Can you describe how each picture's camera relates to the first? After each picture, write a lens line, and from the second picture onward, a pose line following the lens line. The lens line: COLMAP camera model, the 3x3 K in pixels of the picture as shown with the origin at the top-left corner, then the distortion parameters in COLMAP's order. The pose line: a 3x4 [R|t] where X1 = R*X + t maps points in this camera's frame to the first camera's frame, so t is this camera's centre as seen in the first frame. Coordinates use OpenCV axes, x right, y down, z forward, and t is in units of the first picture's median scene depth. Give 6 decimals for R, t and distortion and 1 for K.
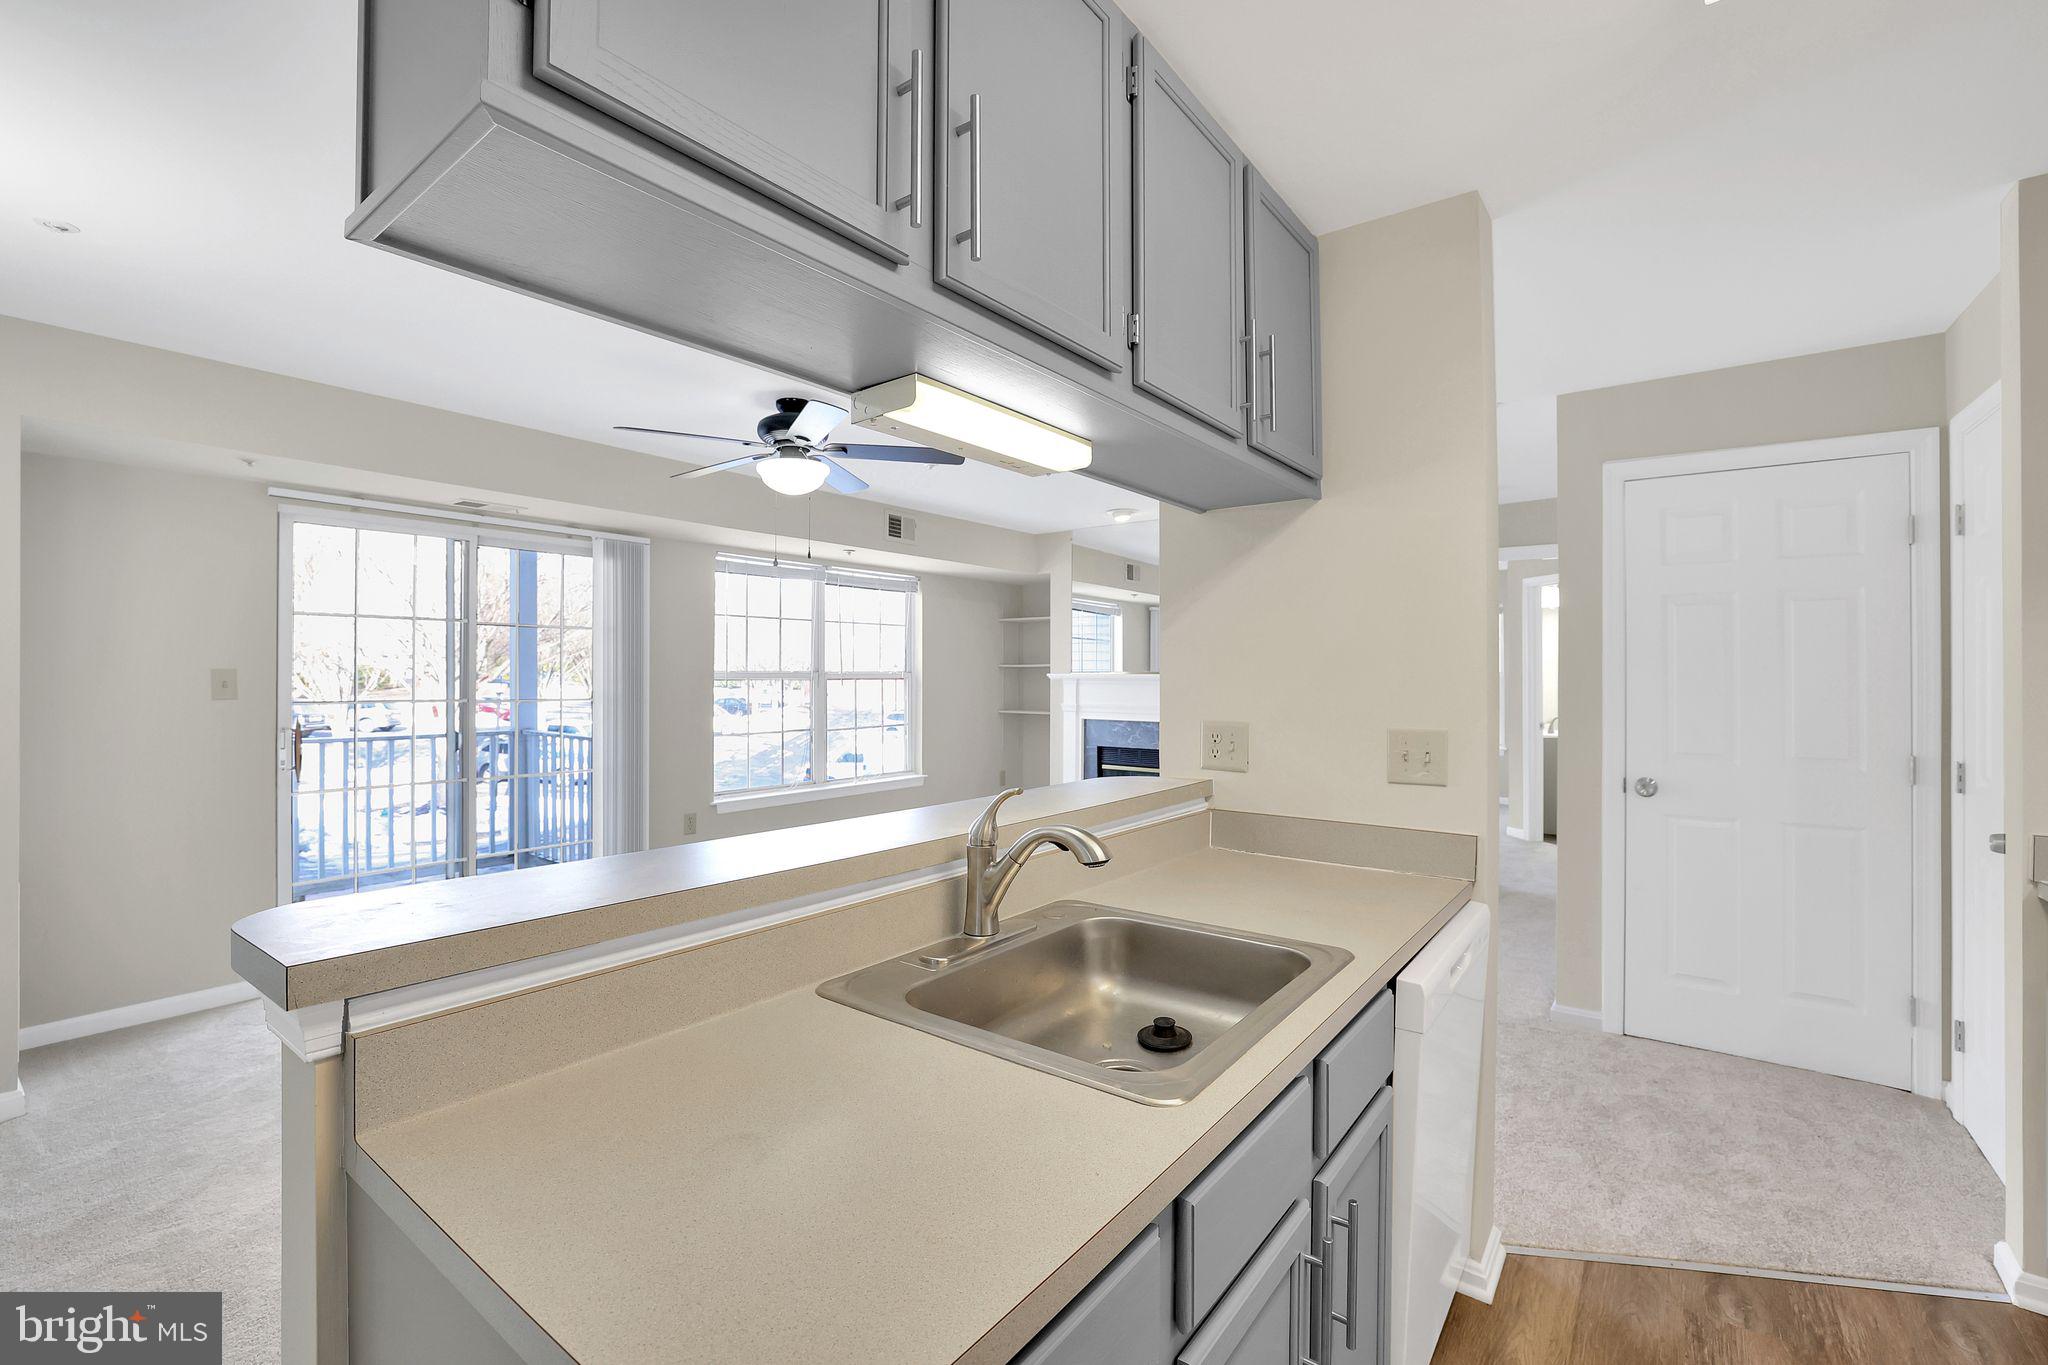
lens RADIAL K [[887.0, 0, 1015.6], [0, 887.0, 674.7], [0, 0, 1]] dist [-0.049134, 0.020721]
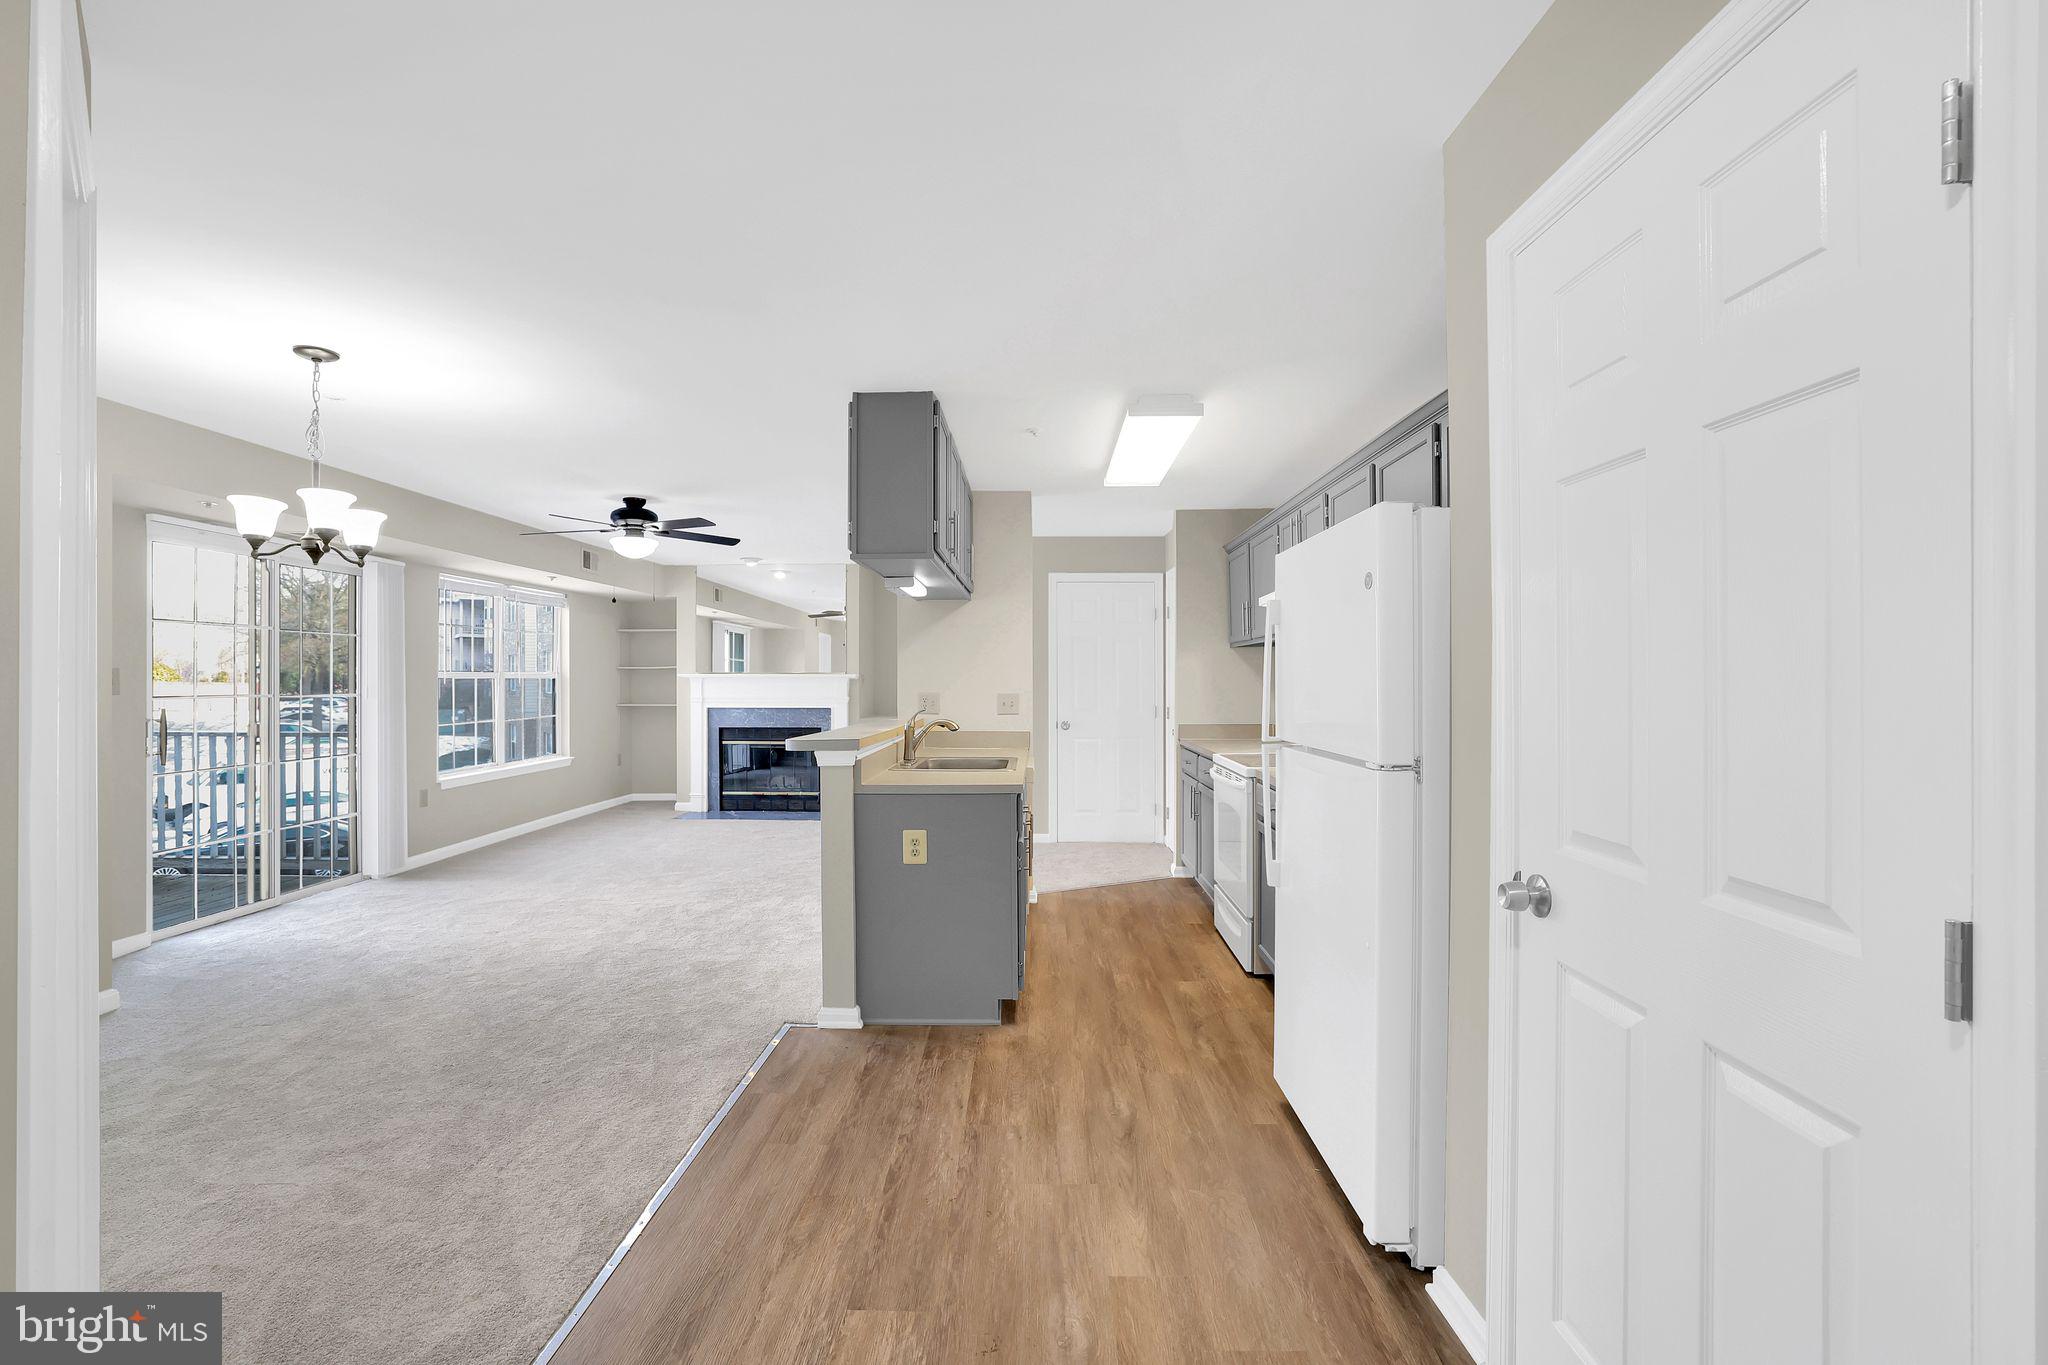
lens RADIAL K [[887.0, 0, 1015.6], [0, 887.0, 674.7], [0, 0, 1]] dist [-0.049134, 0.020721]
pose [[0.810986, -0.000374, 0.585066, -0.467972], [0.001853, 0.999996, -0.001930, 0.004901], [-0.585063, 0.002649, 0.810983, -0.504312]]
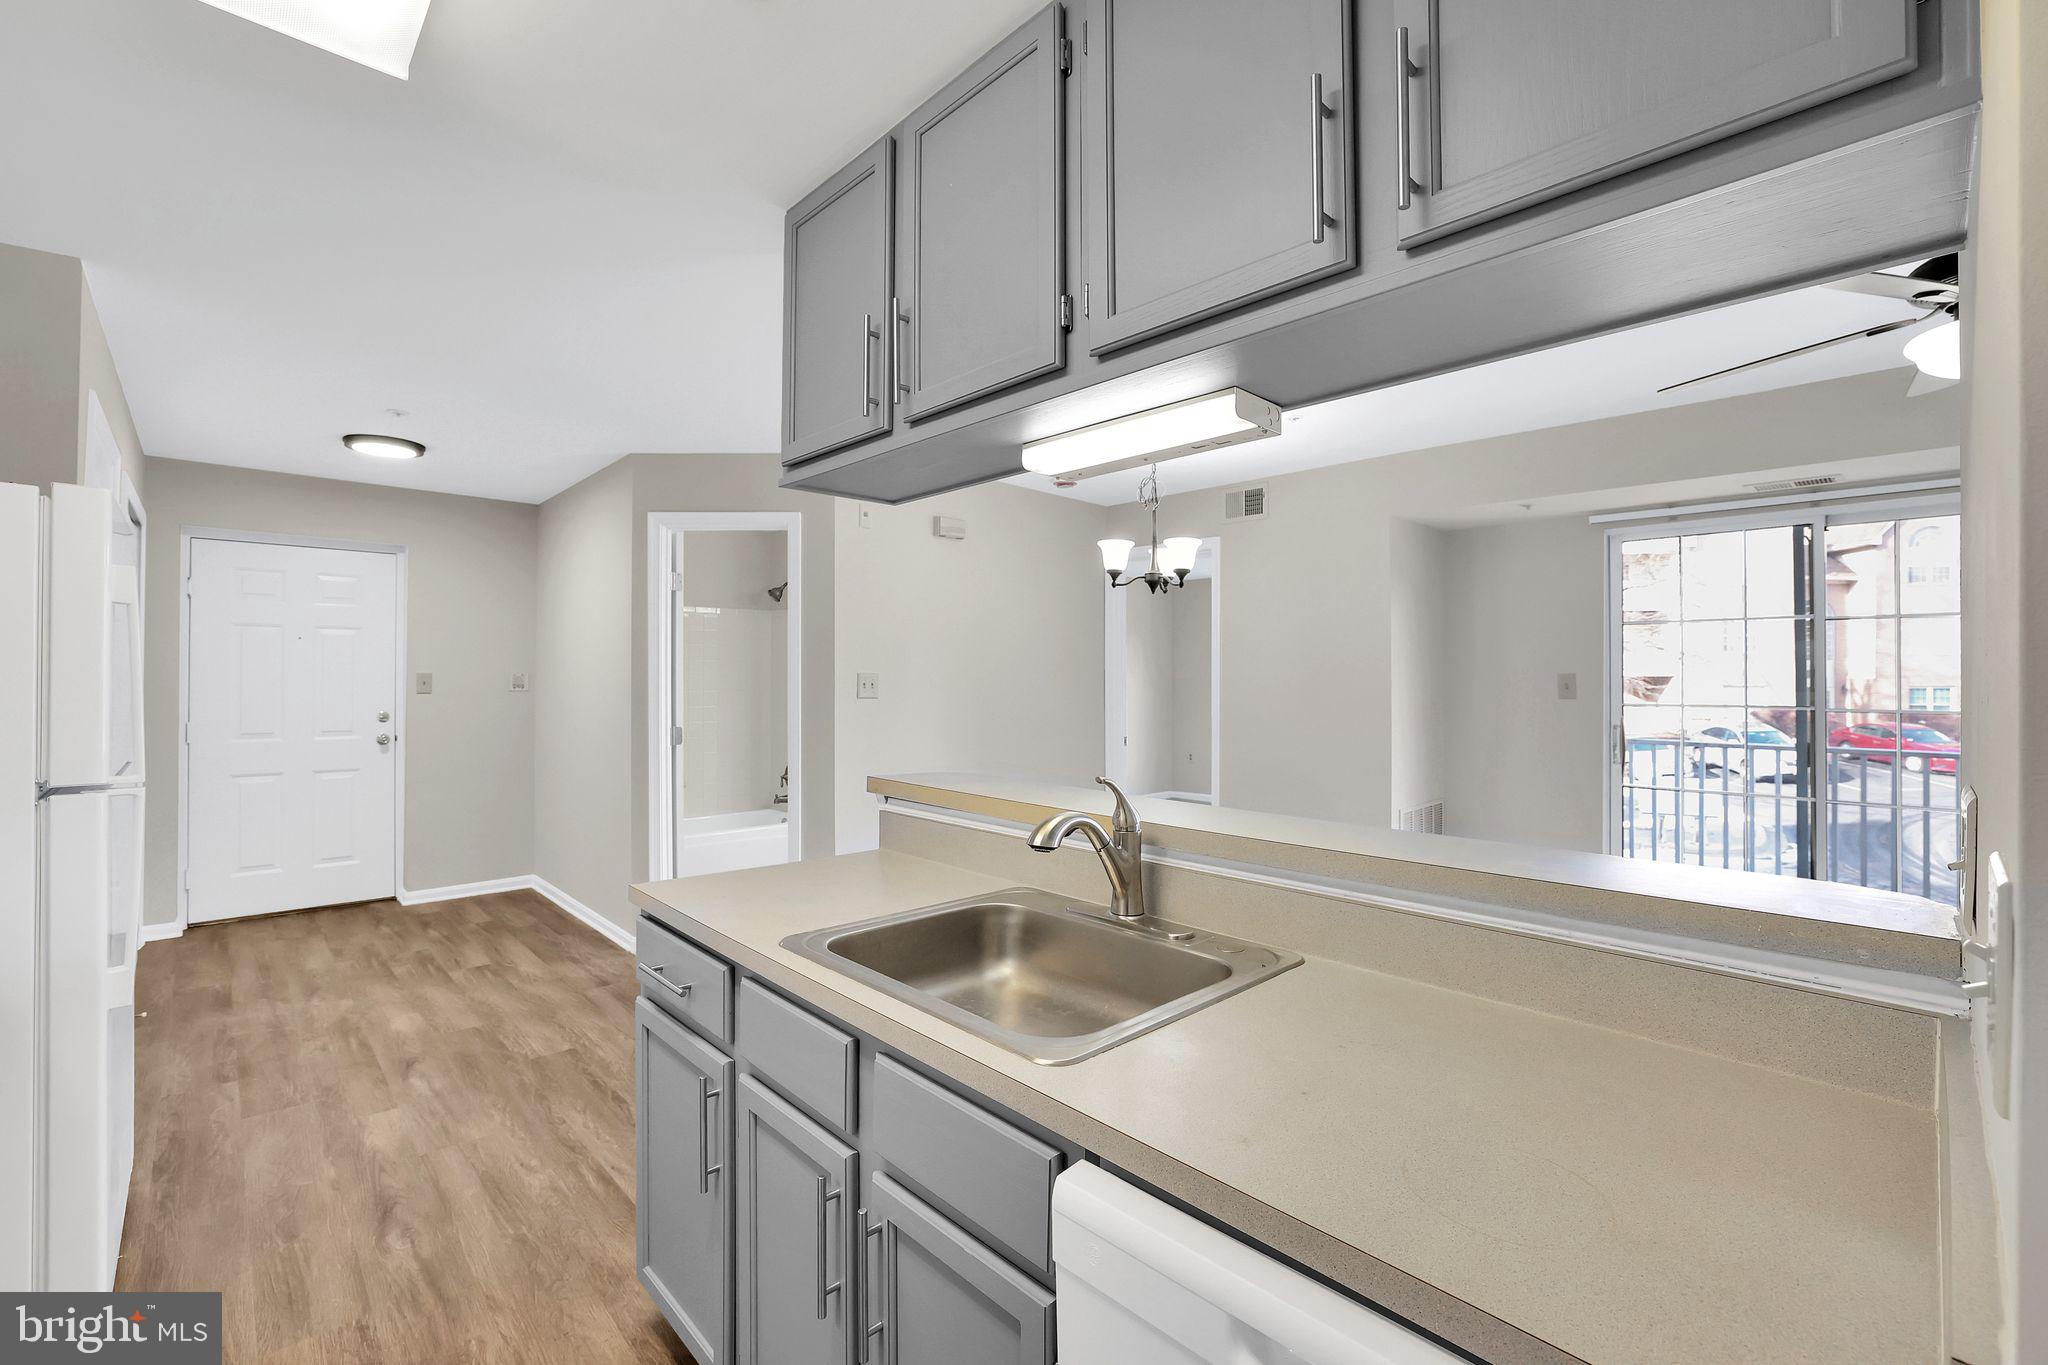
lens RADIAL K [[880.8, 0, 993.7], [0, 880.8, 673.8], [0, 0, 1]] dist [-0.046249, 0.019392]
pose [[-0.185562, -0.009014, -0.982591, 0.323067], [-0.003176, 0.999958, -0.008574, 0.004412], [0.982627, 0.001530, -0.185583, 0.324033]]
